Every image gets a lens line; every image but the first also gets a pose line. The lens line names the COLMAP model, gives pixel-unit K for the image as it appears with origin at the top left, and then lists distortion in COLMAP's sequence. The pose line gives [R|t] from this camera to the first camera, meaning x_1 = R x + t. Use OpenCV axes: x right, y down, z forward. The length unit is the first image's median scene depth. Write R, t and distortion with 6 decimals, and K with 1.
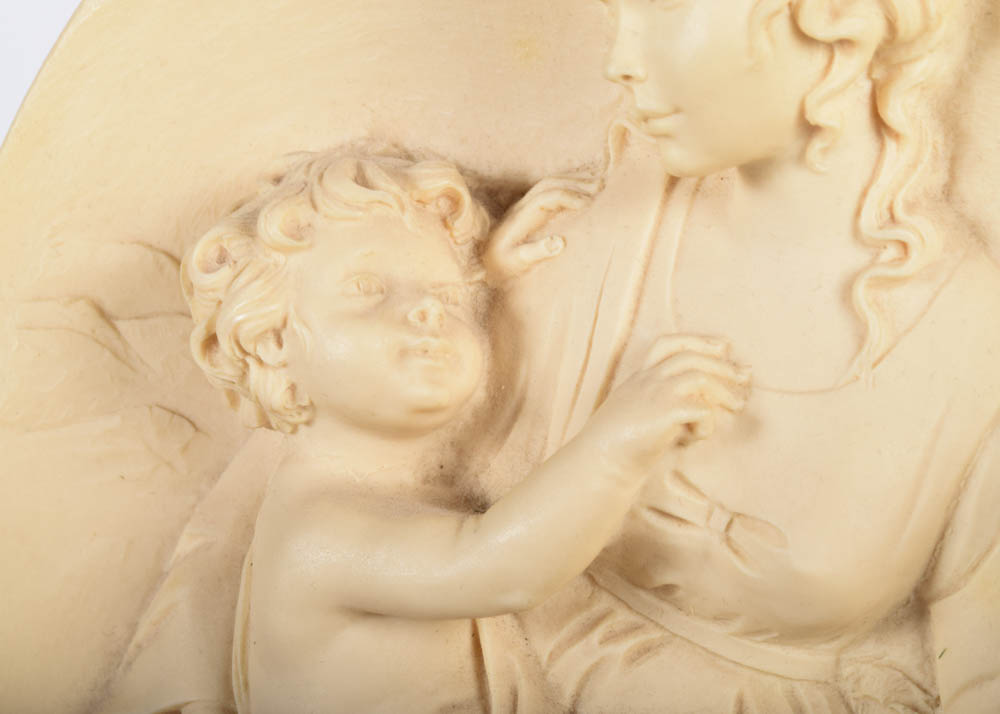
lens RADIAL K [[2517.5, 0, 500.0], [0, 2517.5, 357.0], [0, 0, 1]] dist [0.078538, -1.269149]
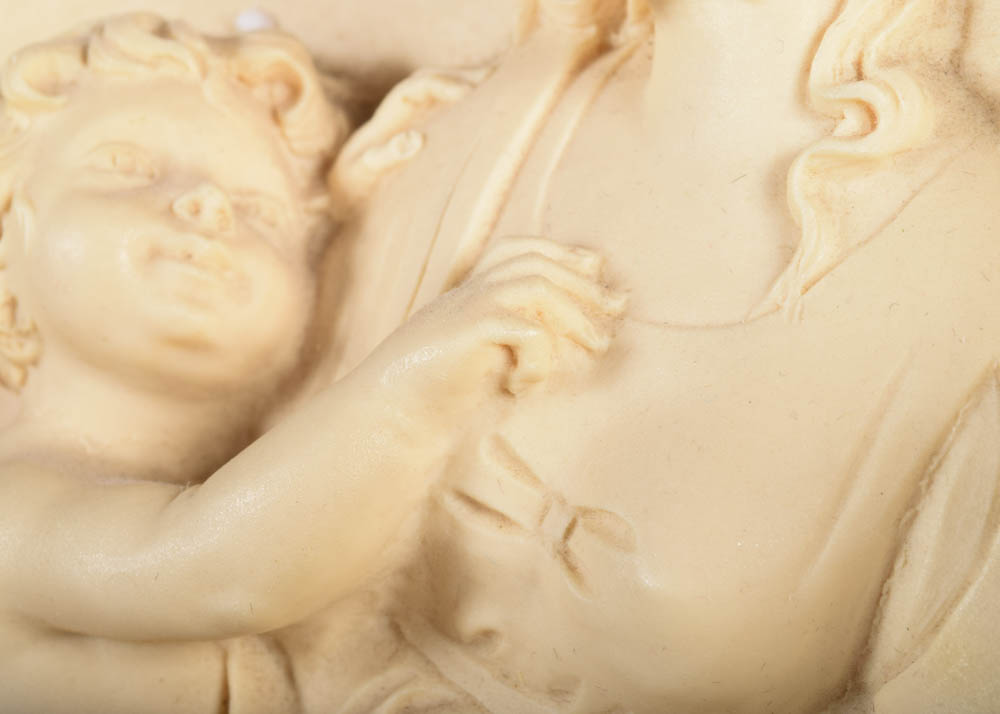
lens RADIAL K [[2517.5, 0, 500.0], [0, 2517.5, 357.0], [0, 0, 1]] dist [0.078538, -1.269149]
pose [[0.977320, 0.094008, -0.189759, 0.191979], [-0.133203, 0.969497, -0.205747, 0.159261], [0.164629, 0.226357, 0.960031, 0.367217]]
